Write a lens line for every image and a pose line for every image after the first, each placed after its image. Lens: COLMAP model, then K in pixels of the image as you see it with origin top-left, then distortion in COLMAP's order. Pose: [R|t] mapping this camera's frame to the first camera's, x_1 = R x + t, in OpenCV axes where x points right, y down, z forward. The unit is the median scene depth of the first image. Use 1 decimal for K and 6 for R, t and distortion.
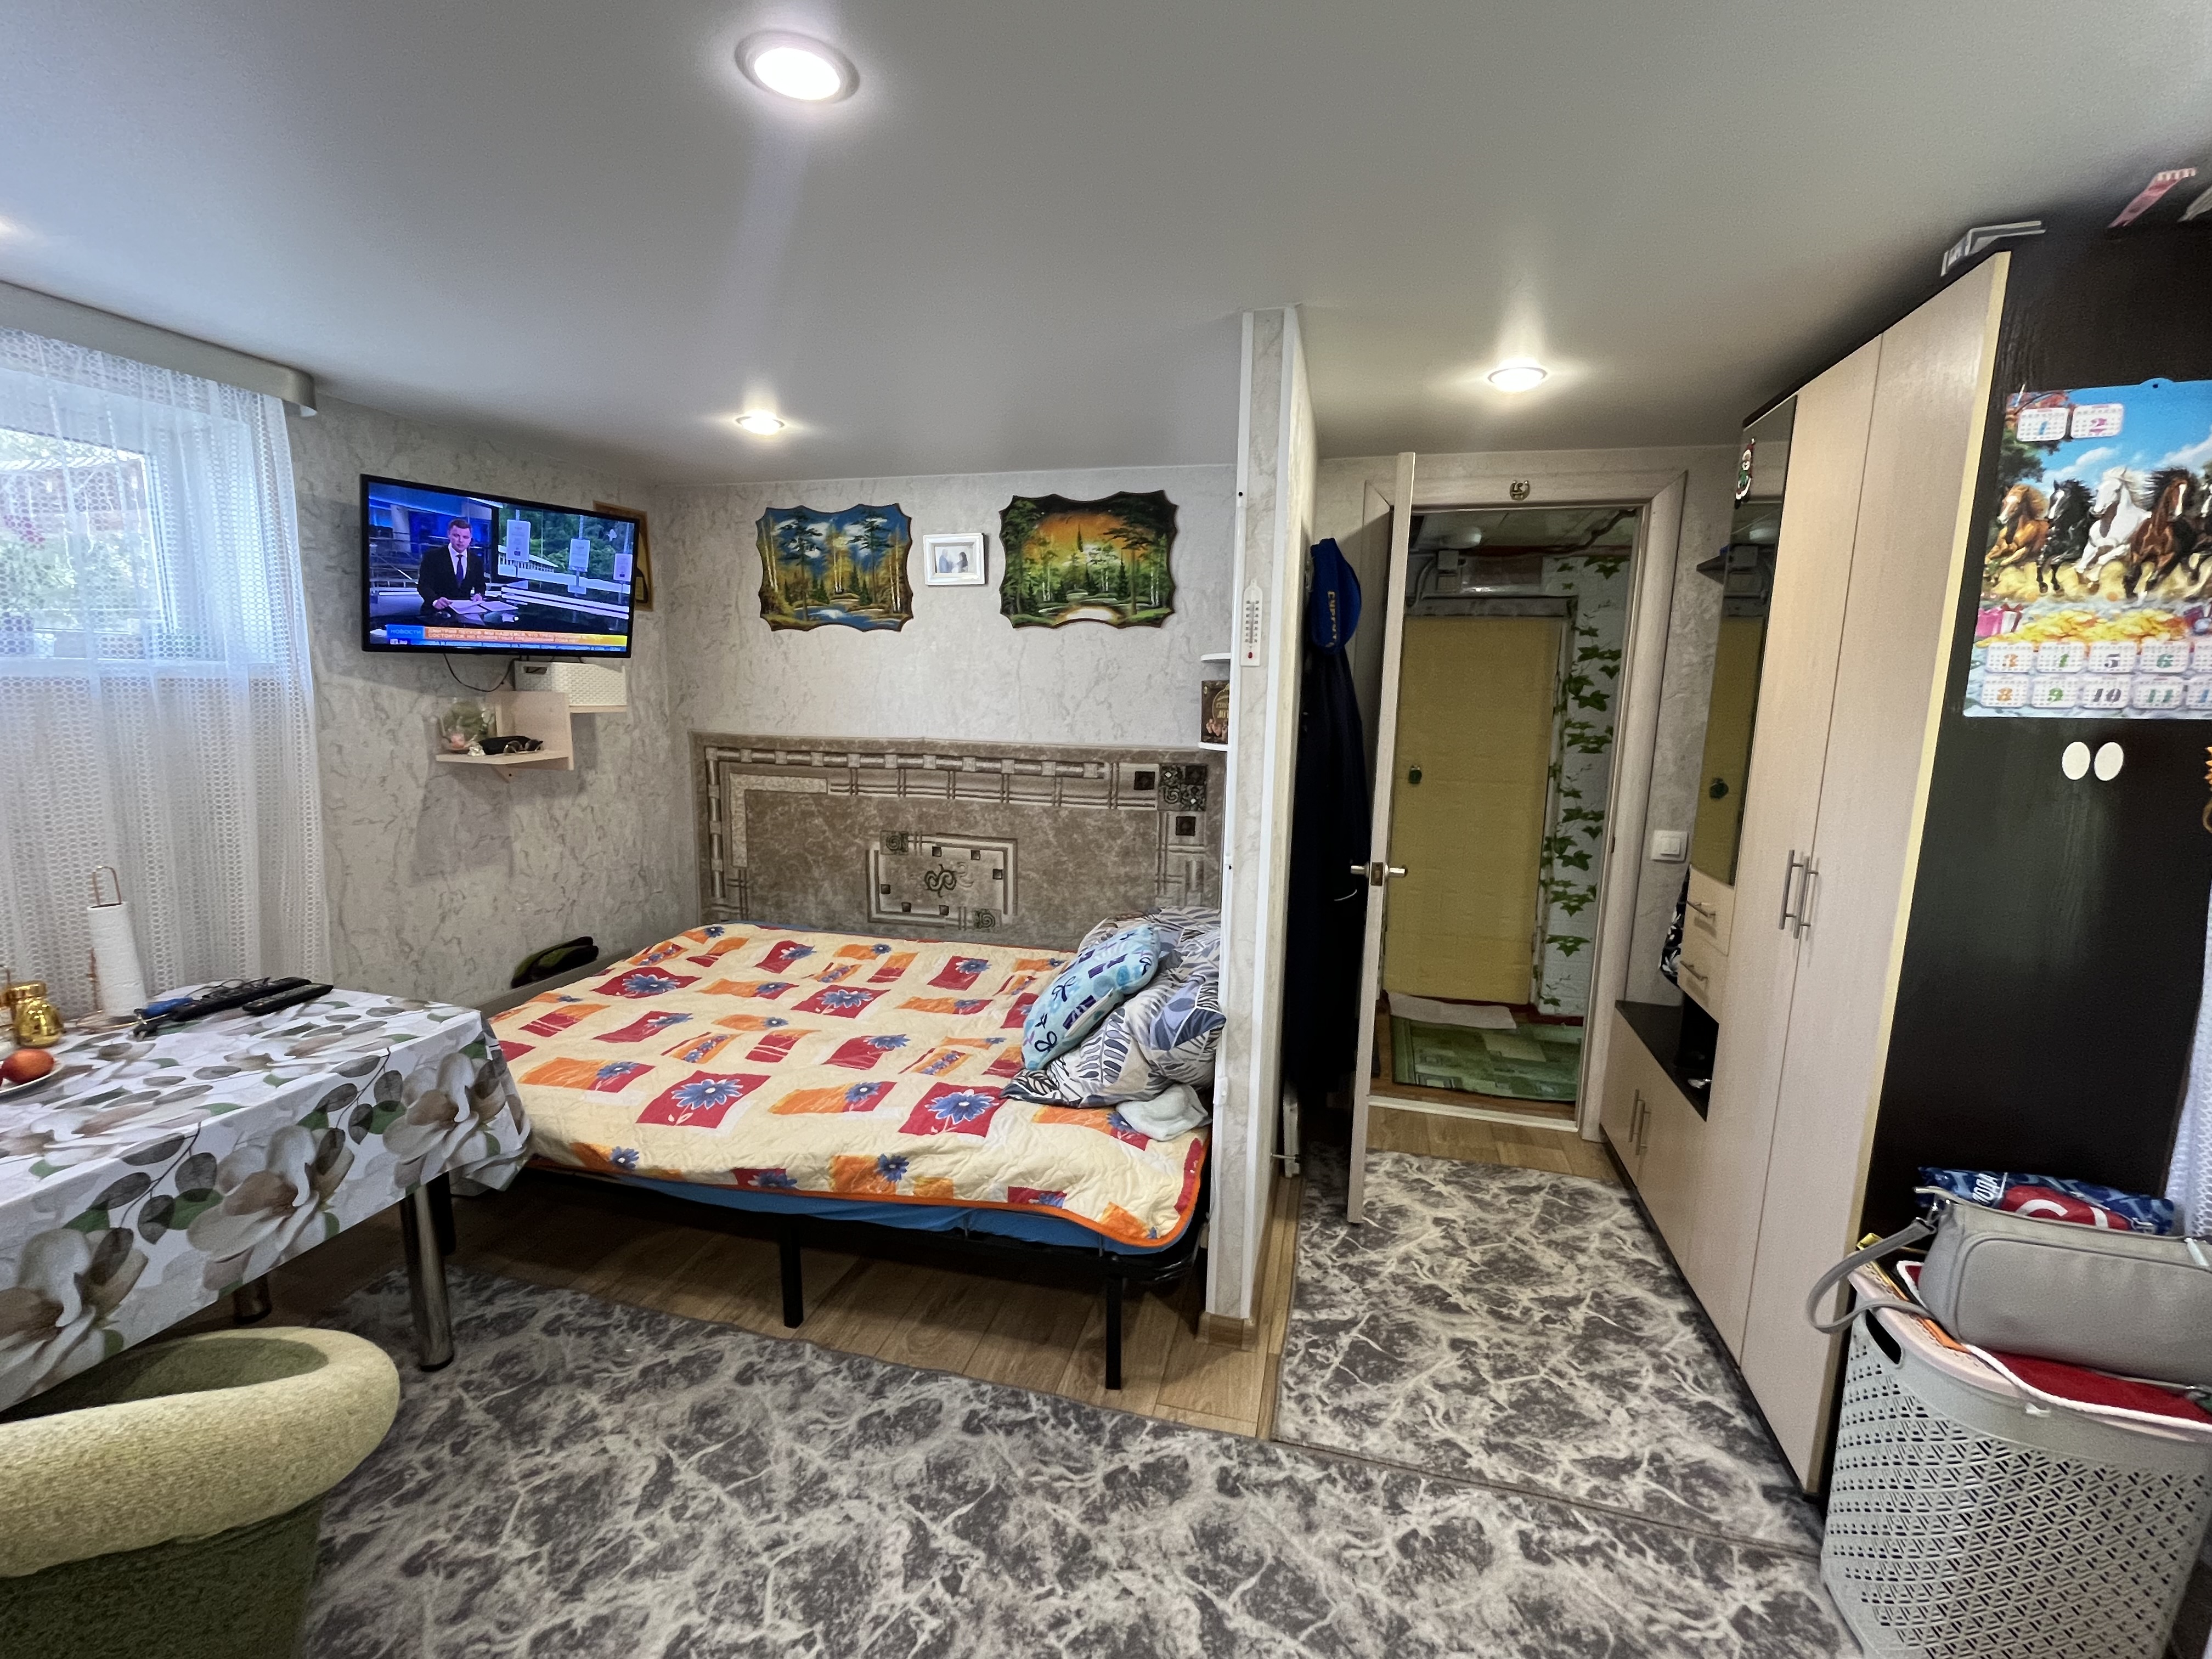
lens RADIAL K [[899.3, 0, 1114.0], [0, 899.3, 835.6], [0, 0, 1]] dist [-0.003004, 0.000008]
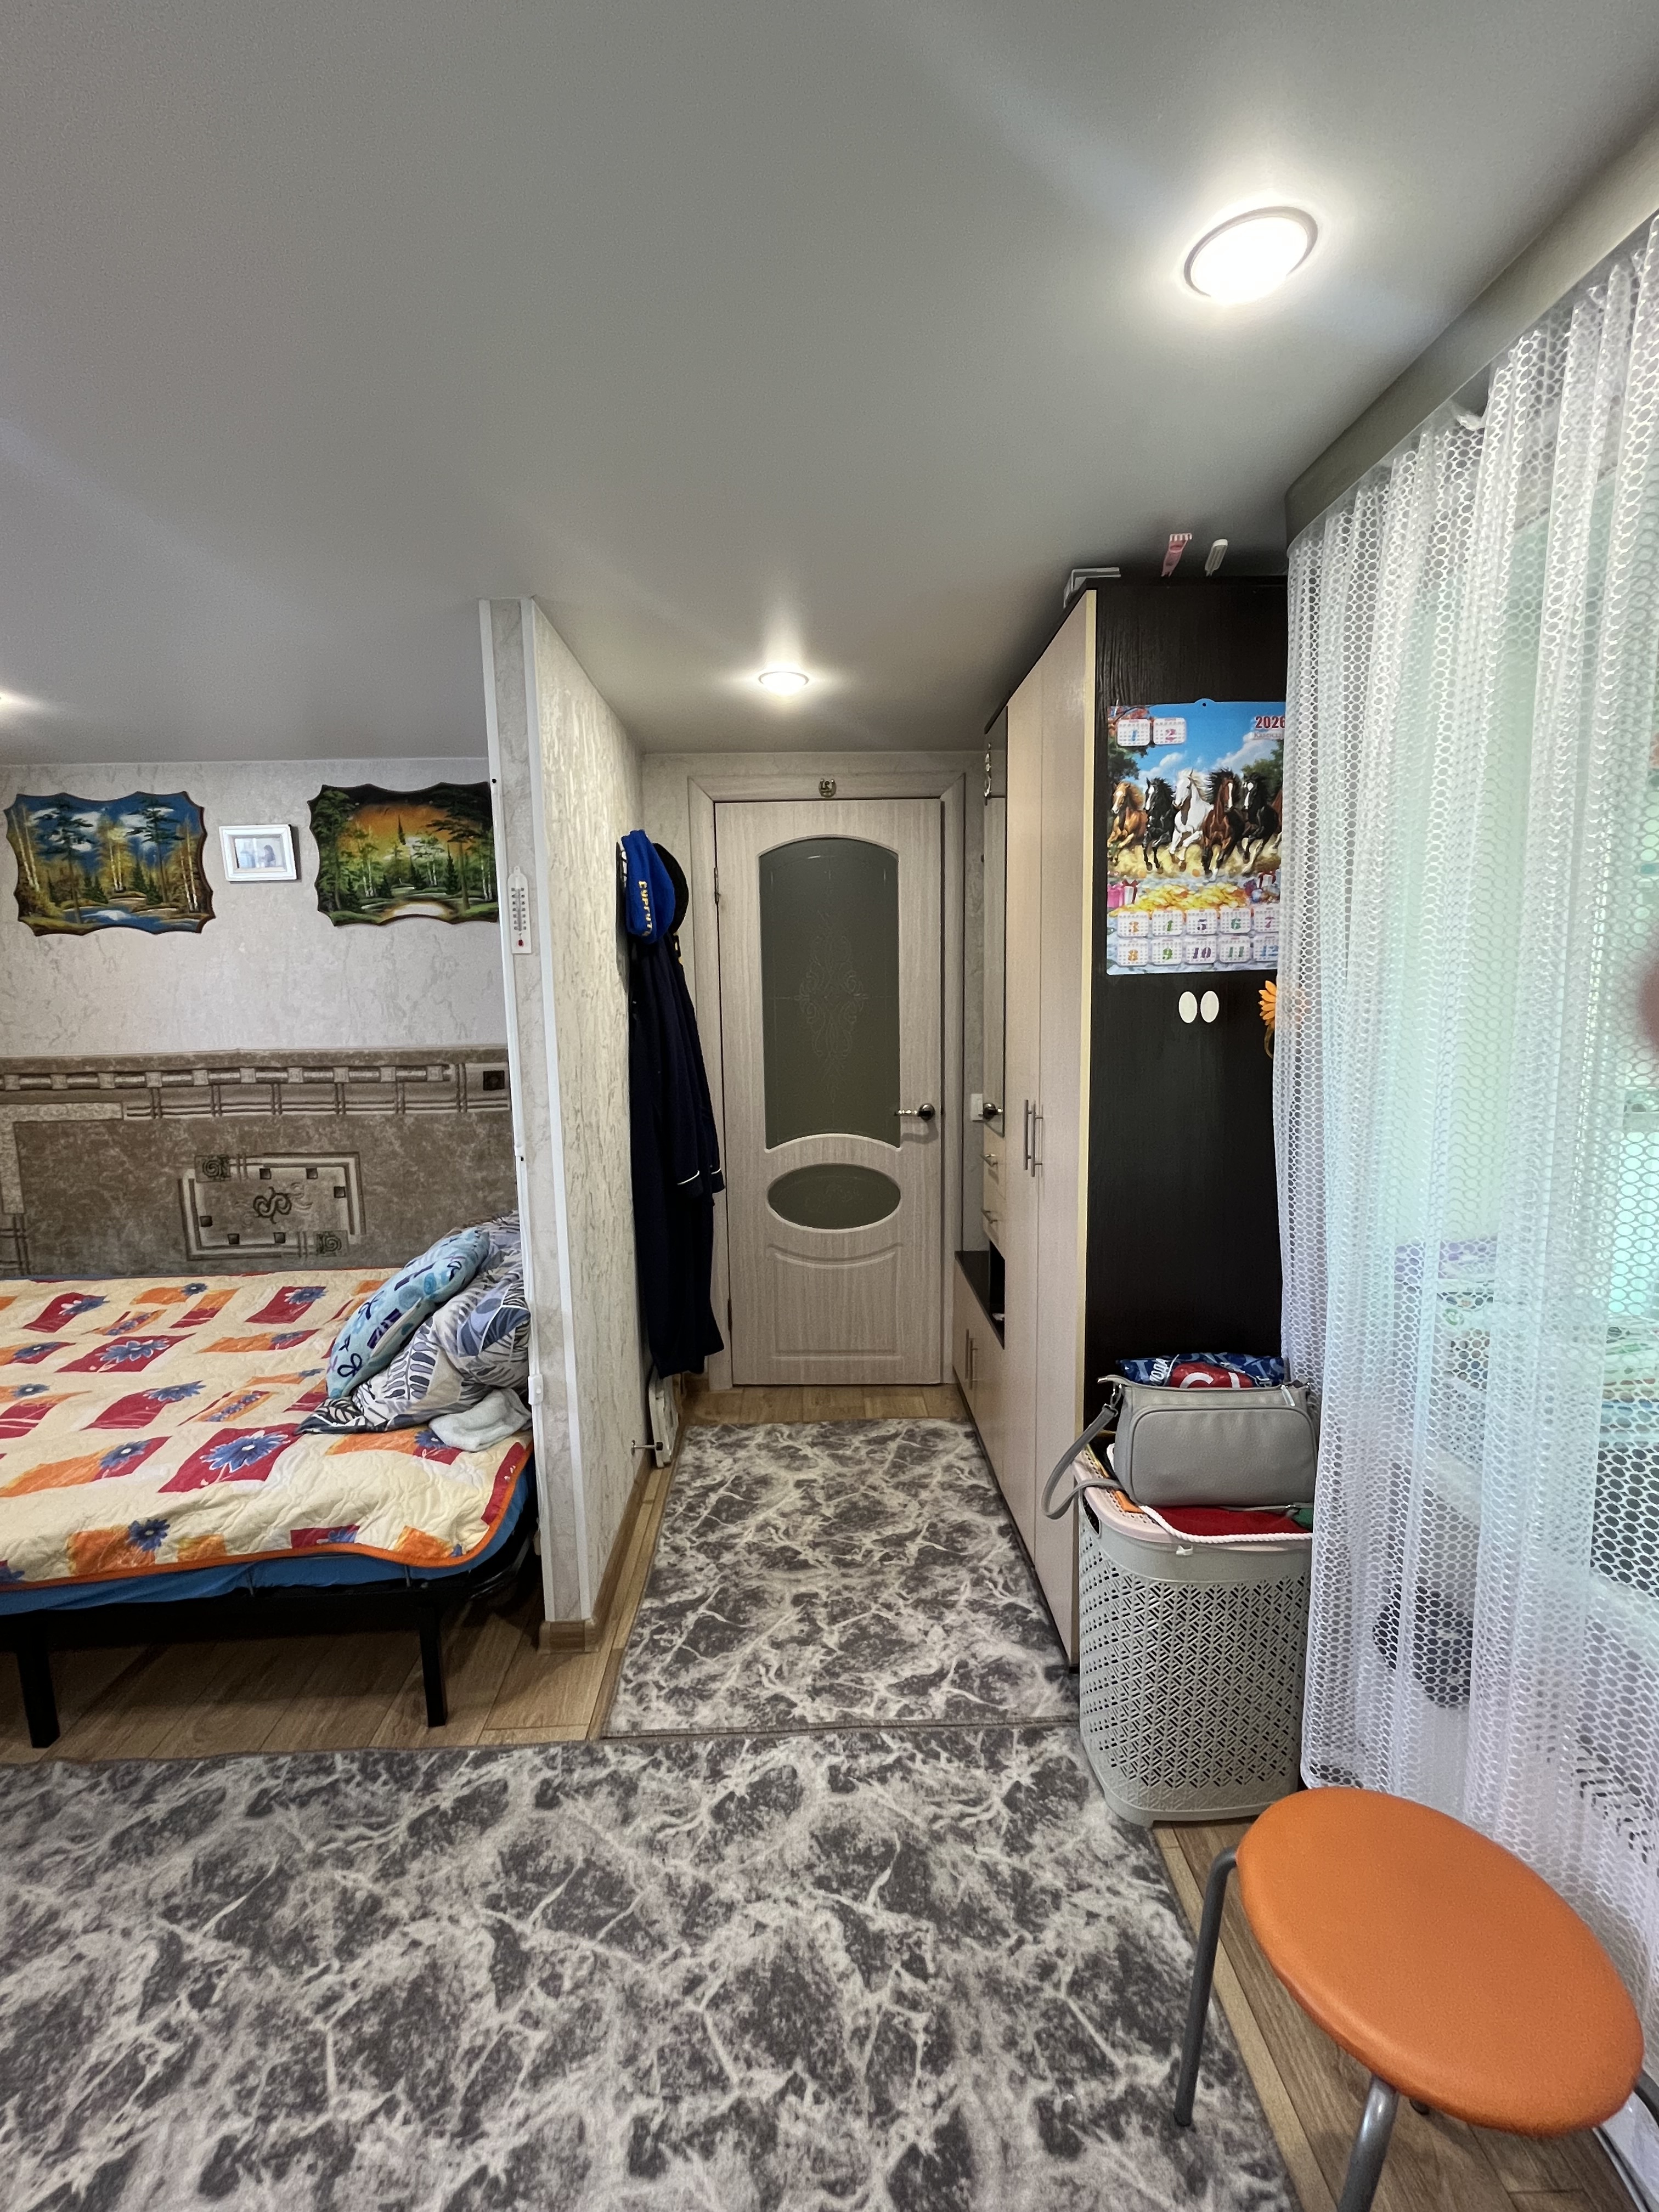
lens RADIAL K [[899.3, 0, 797.9], [0, 899.3, 1106.8], [0, 0, 1]] dist [-0.003004, 0.000008]
pose [[0.962544, -0.073202, 0.261056, 0.158226], [0.081211, 0.996496, -0.020008, 0.021907], [-0.258676, 0.040459, 0.965116, -0.024113]]
